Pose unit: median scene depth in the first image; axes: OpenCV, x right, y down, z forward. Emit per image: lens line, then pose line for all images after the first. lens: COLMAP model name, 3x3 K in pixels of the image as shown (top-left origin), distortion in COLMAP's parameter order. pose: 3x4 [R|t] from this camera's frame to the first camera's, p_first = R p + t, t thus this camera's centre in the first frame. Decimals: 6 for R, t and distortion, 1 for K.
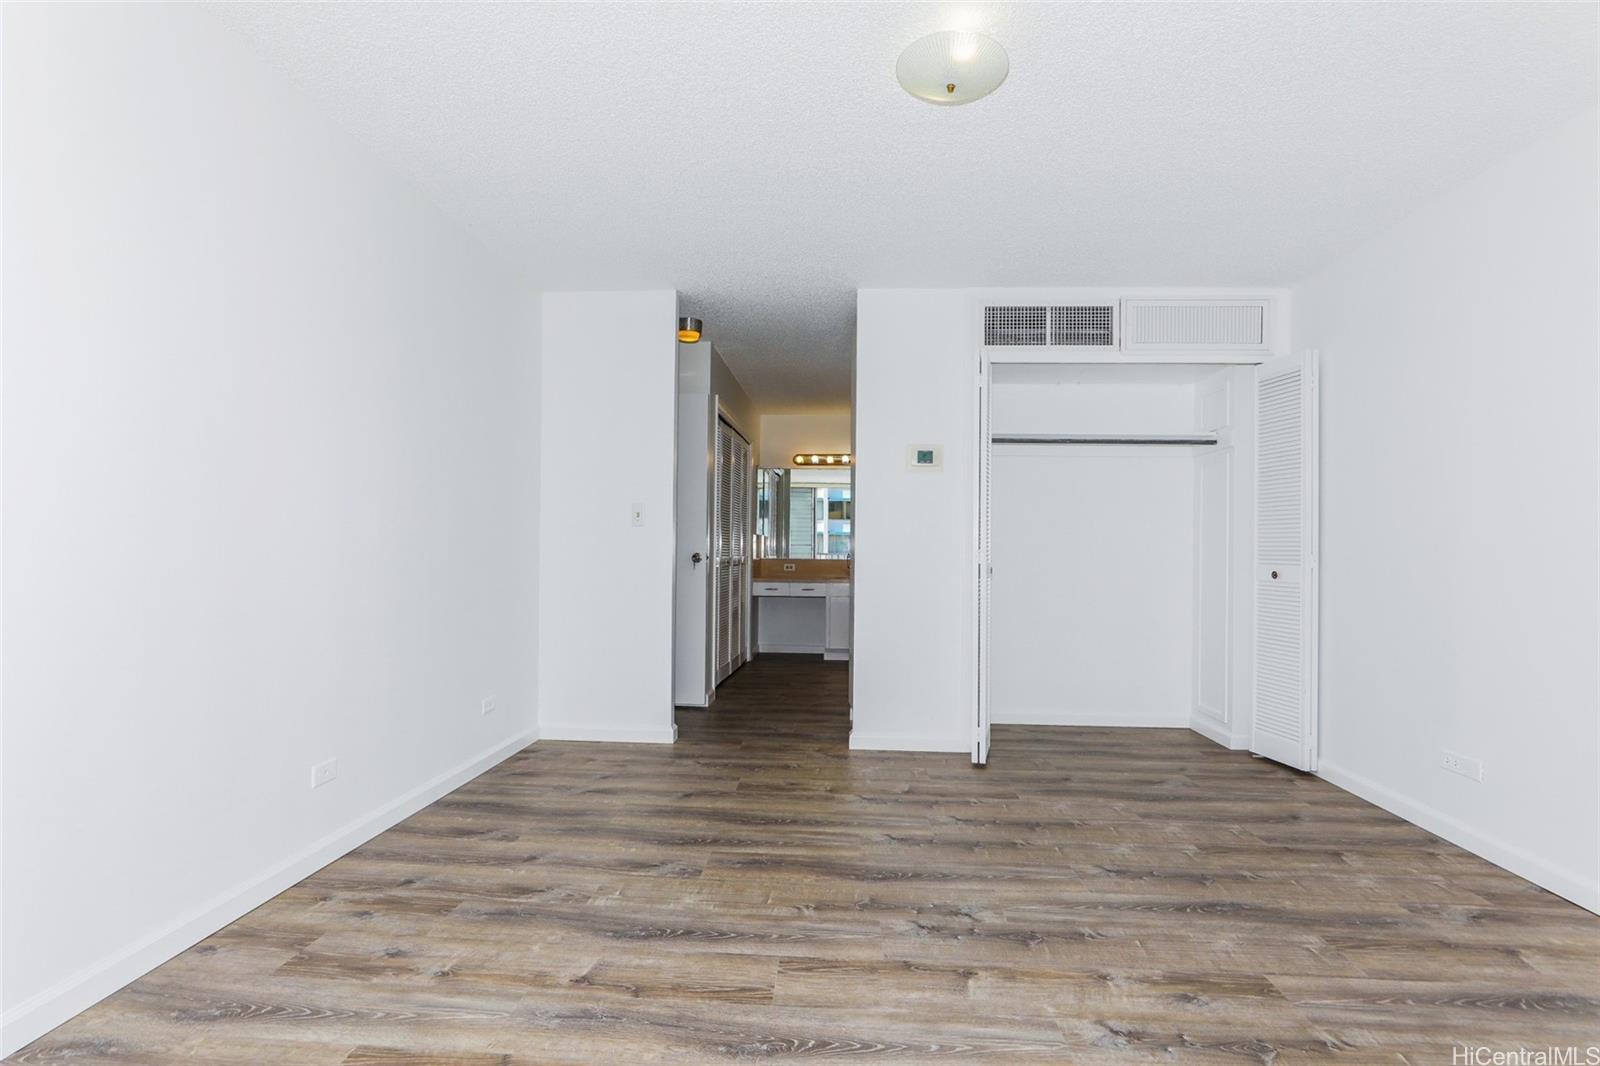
lens RADIAL K [[772.9, 0, 800.0], [0, 772.9, 533.0], [0, 0, 1]] dist [-0.022279, 0.010560]
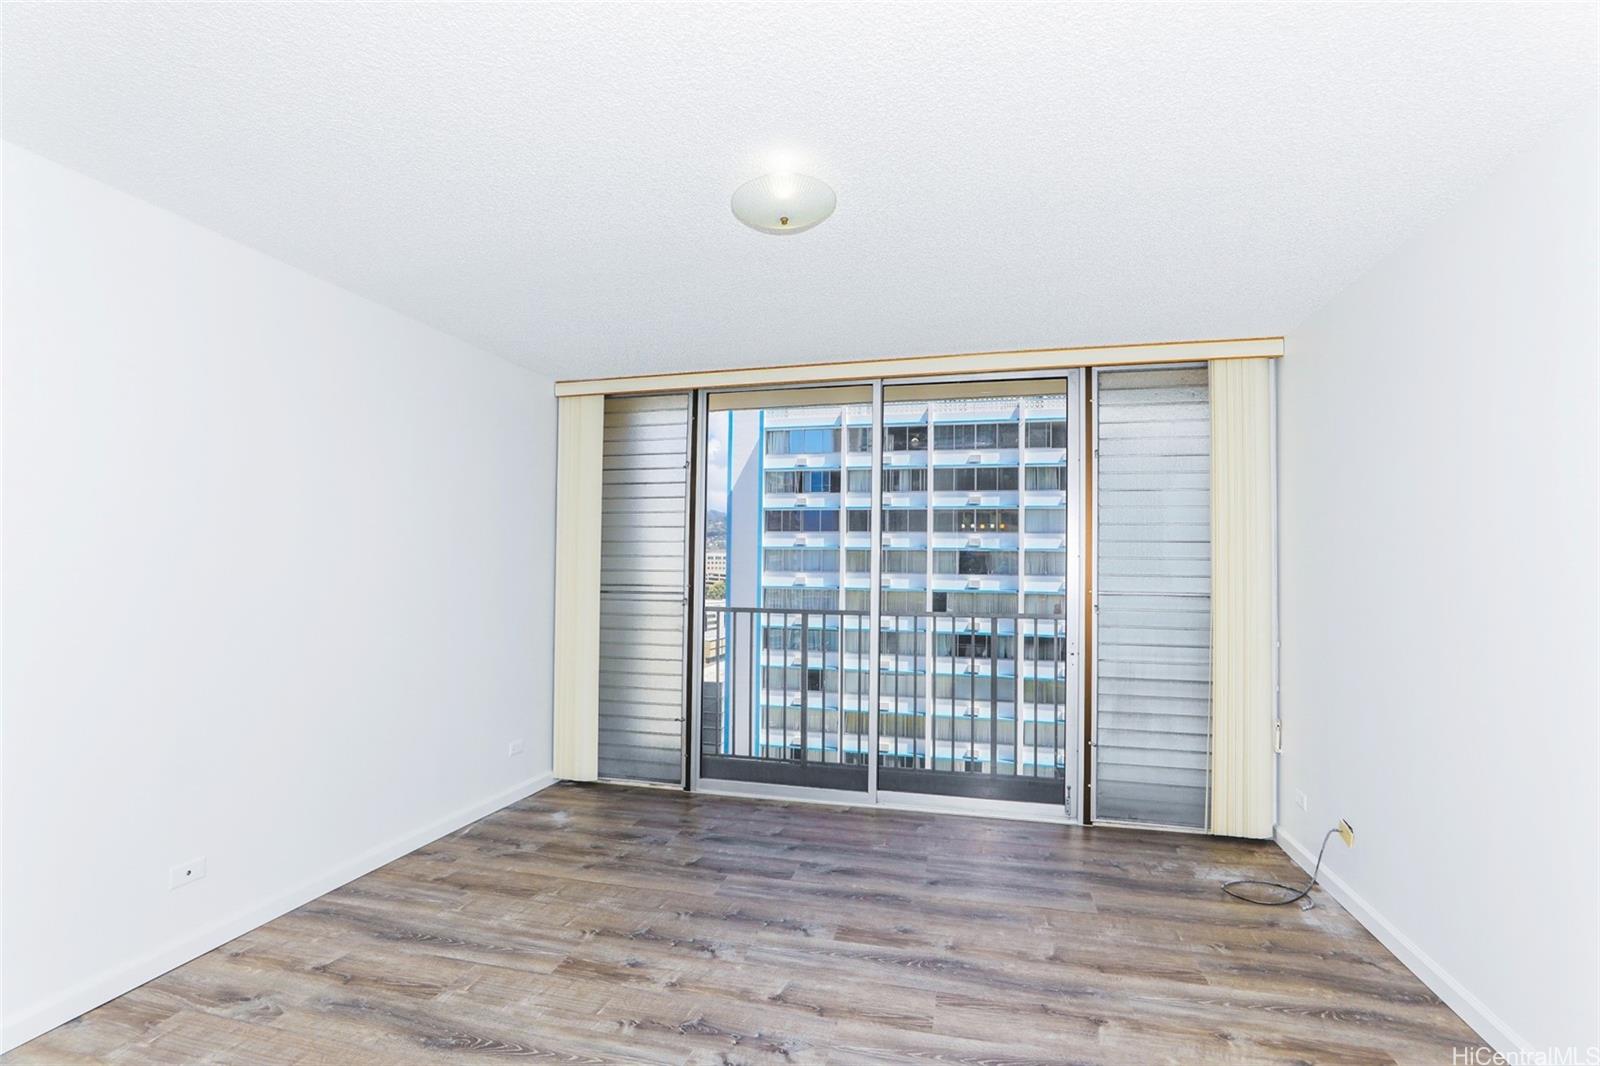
lens RADIAL K [[772.9, 0, 800.0], [0, 772.9, 533.0], [0, 0, 1]] dist [-0.022279, 0.010560]
pose [[-0.984539, -0.016926, 0.174346, -0.017930], [-0.027428, 0.997939, -0.058008, -0.087481], [-0.173005, -0.061893, -0.982974, 2.005663]]
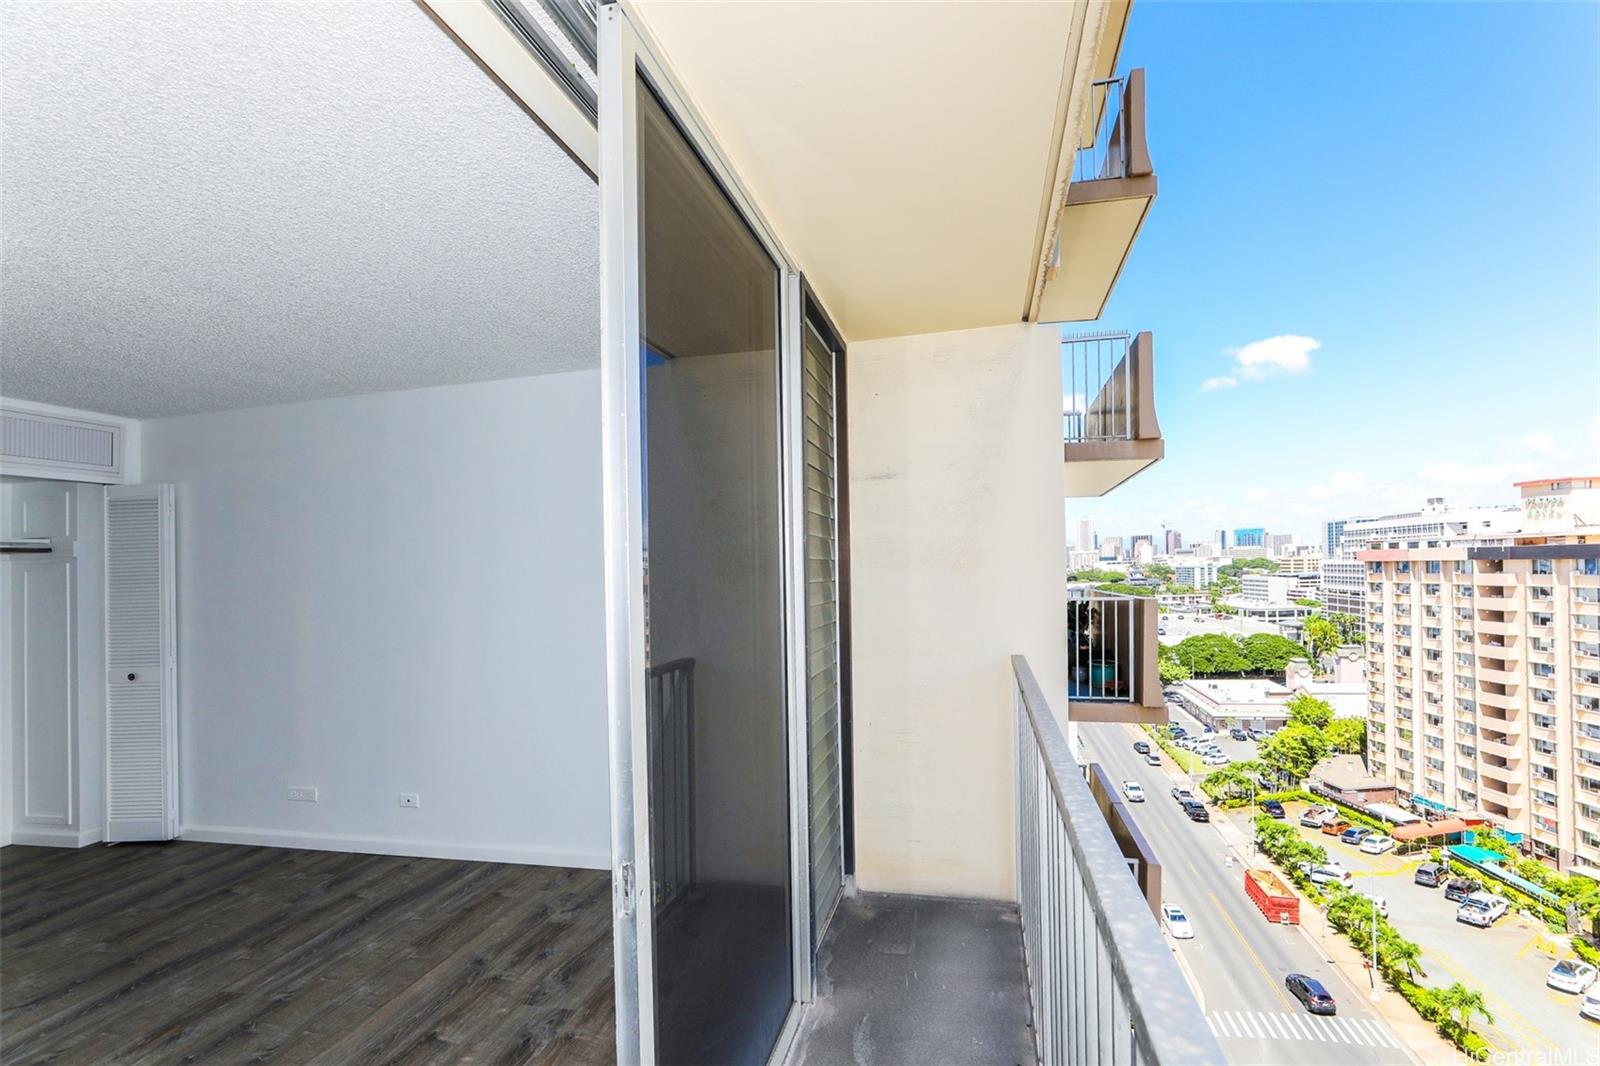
lens RADIAL K [[732.5, 0, 800.8], [0, 732.5, 563.4], [0, 0, 1]] dist [-0.000644, 0.009174]
pose [[0.168414, -0.009315, 0.985672, -0.497236], [0.012504, 0.999895, 0.007313, -0.189771], [-0.985637, 0.011093, 0.168513, -0.268810]]
